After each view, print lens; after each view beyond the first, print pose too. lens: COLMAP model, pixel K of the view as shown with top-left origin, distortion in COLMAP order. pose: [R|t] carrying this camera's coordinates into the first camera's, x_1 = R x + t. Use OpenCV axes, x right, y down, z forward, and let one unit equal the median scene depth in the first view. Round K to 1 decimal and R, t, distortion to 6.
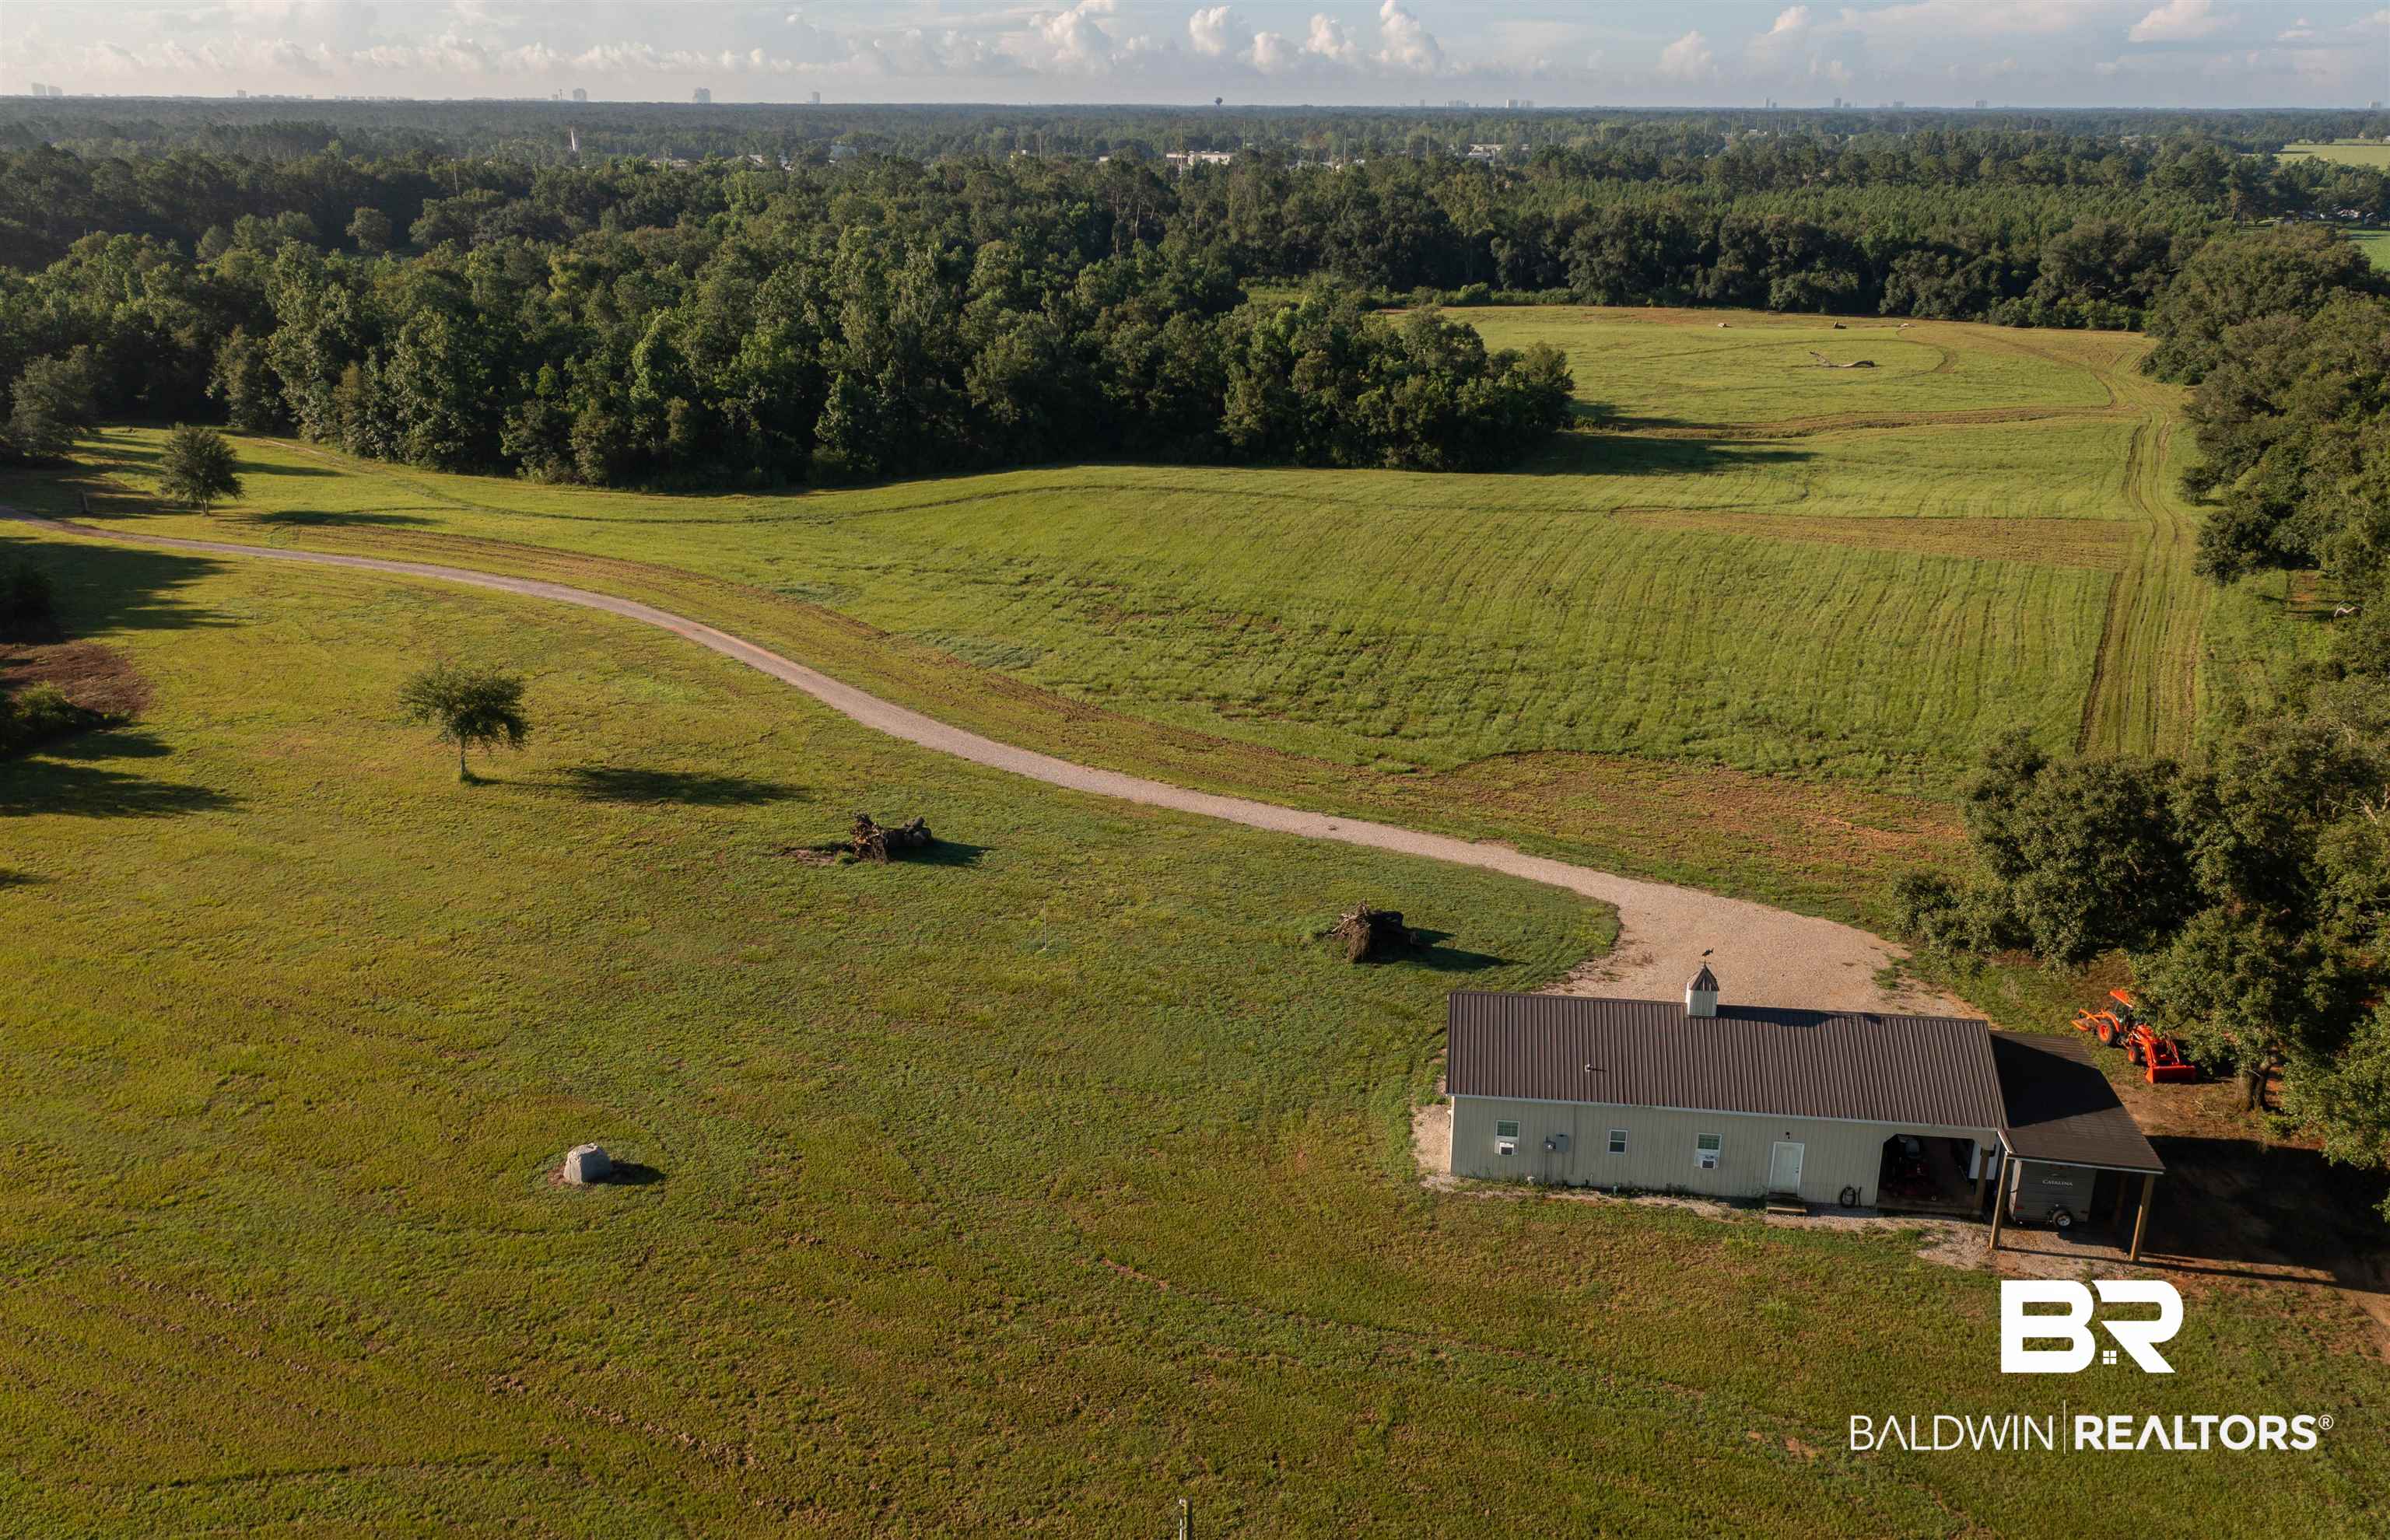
lens RADIAL K [[1934.6, 0, 1211.9], [0, 1934.6, 778.6], [0, 0, 1]] dist [0.009001, 0.012423]
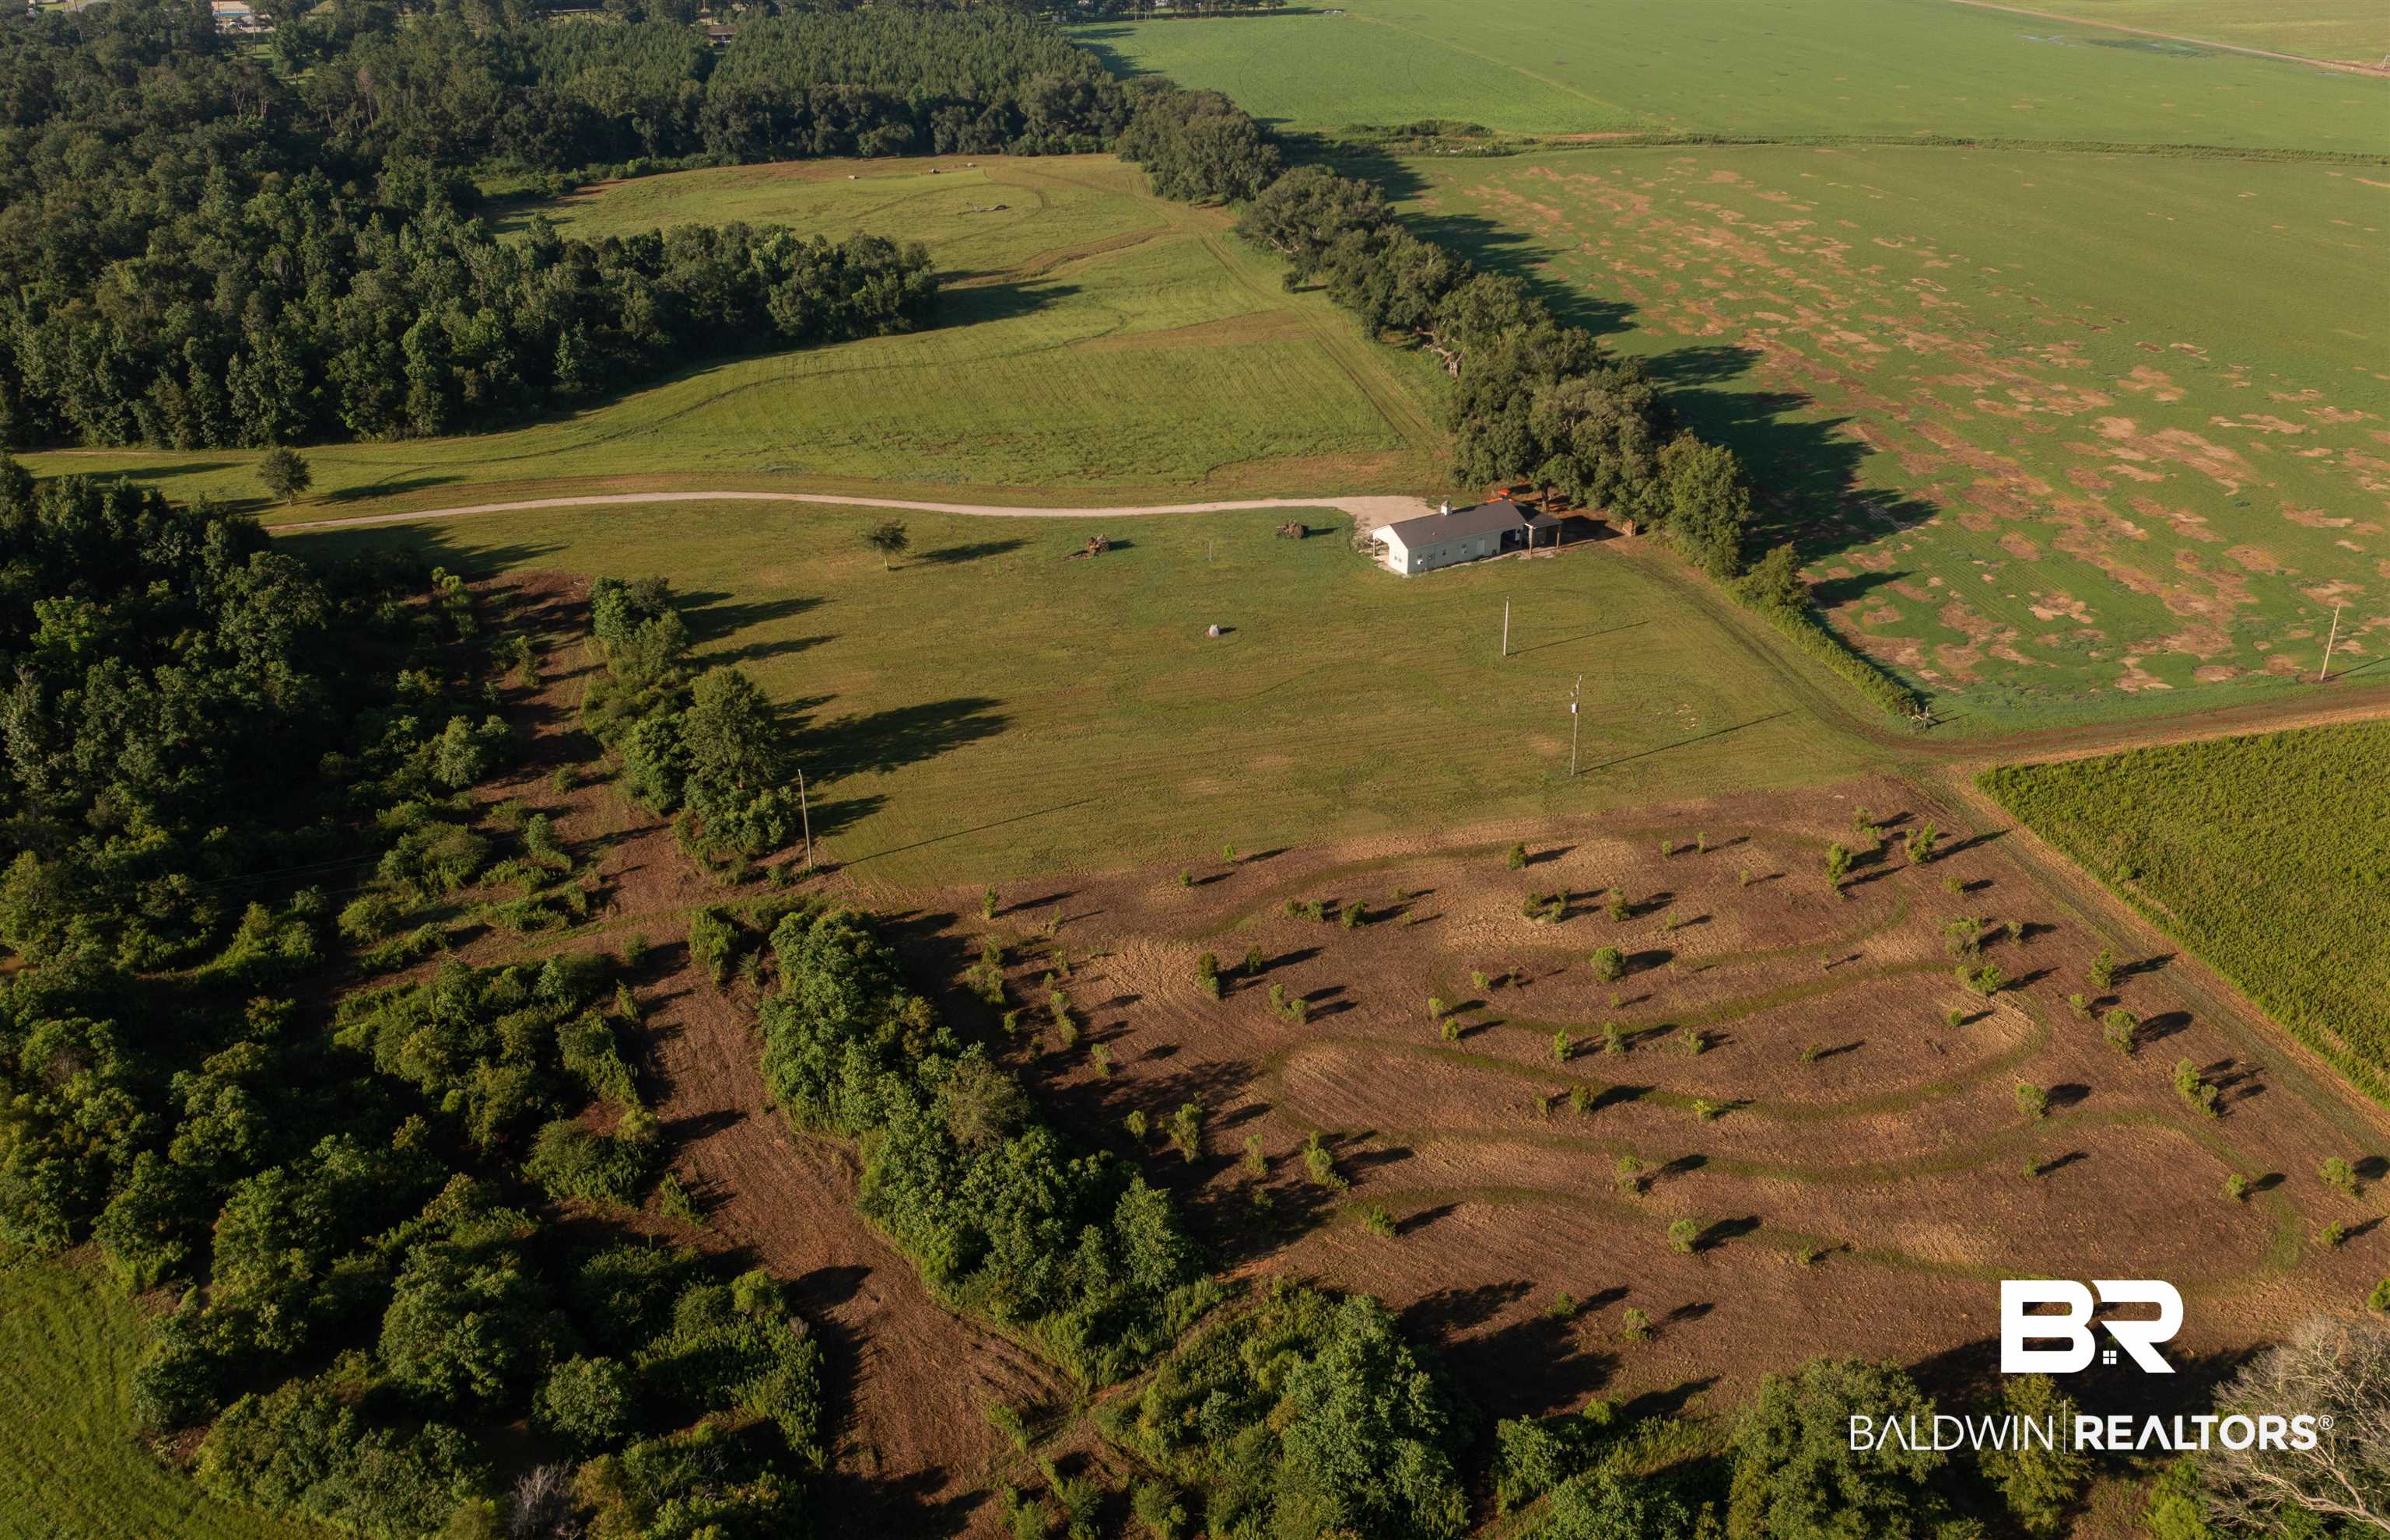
lens RADIAL K [[1934.6, 0, 1205.7], [0, 1934.6, 769.1], [0, 0, 1]] dist [0.009001, 0.012423]
pose [[0.791790, -0.285675, 0.539870, -0.739734], [0.211060, 0.957402, 0.197067, -0.077298], [-0.573169, -0.042091, 0.818355, -0.574483]]
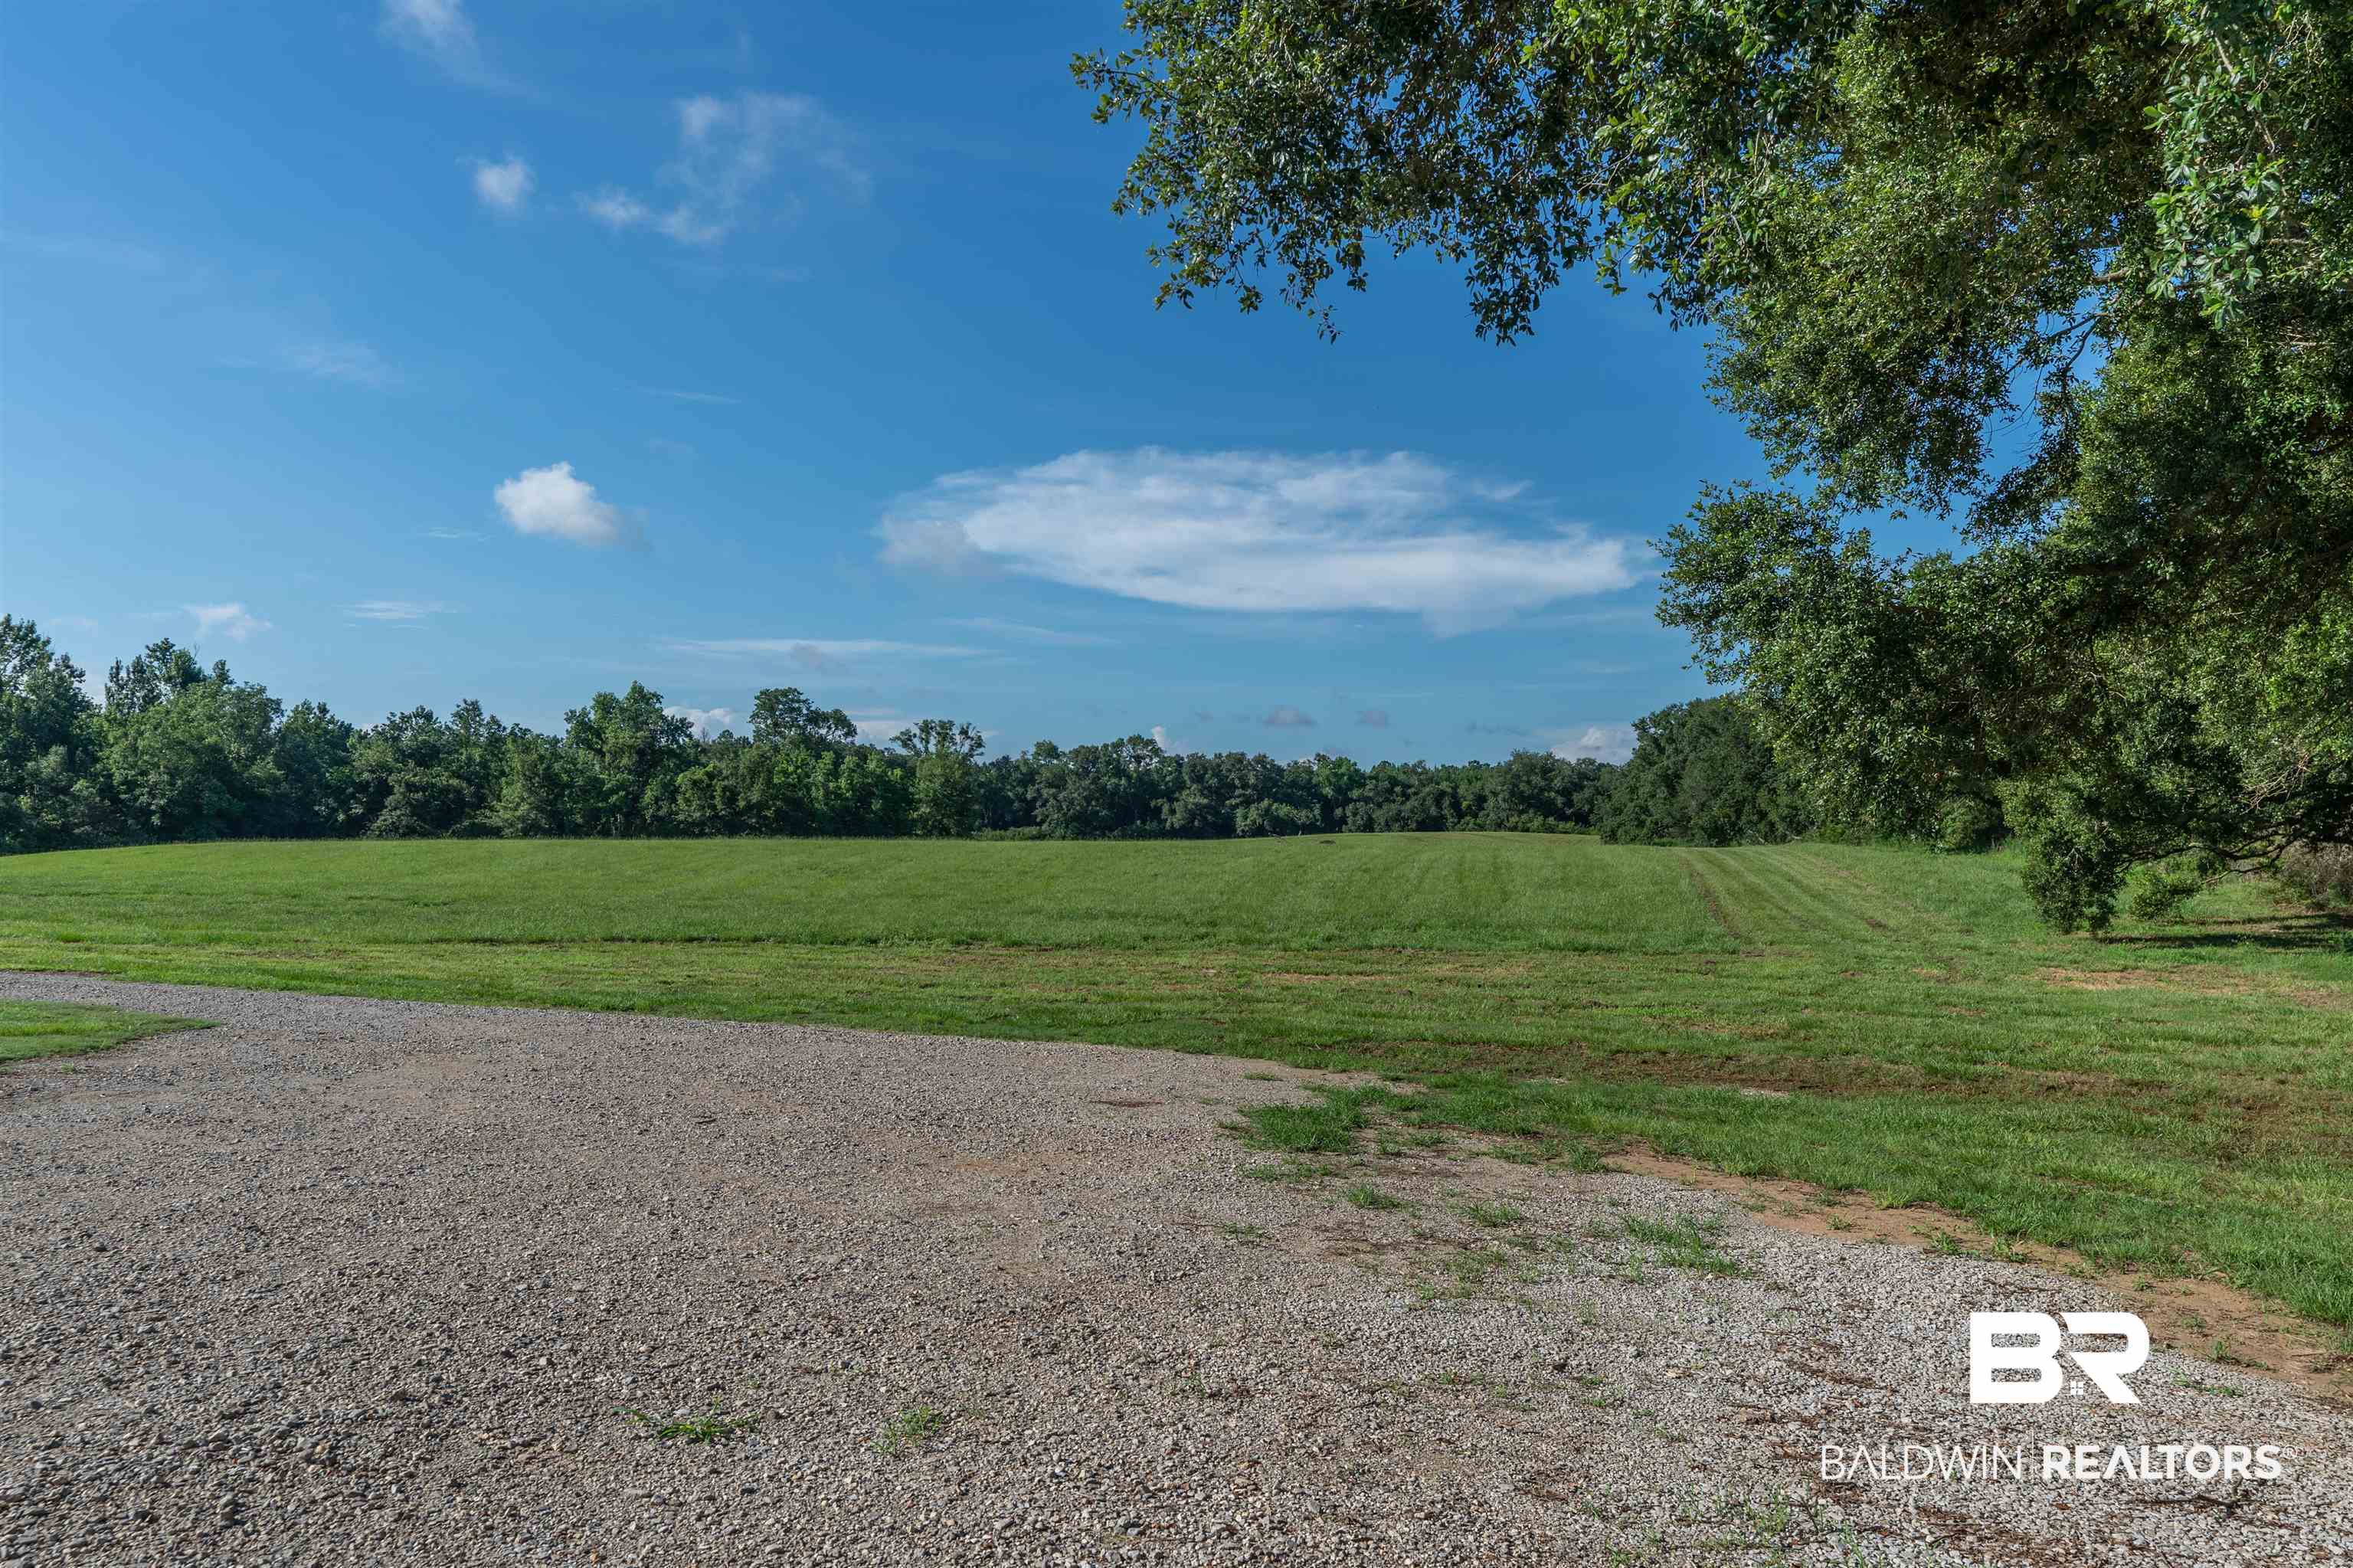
lens RADIAL K [[1713.3, 0, 1173.3], [0, 1713.3, 788.4], [0, 0, 1]] dist [-0.006631, -0.000487]
pose [[0.976755, 0.009421, 0.214150, 0.129281], [0.065577, 0.938002, -0.340371, 0.051875], [-0.204079, 0.346503, 0.915580, 0.372187]]
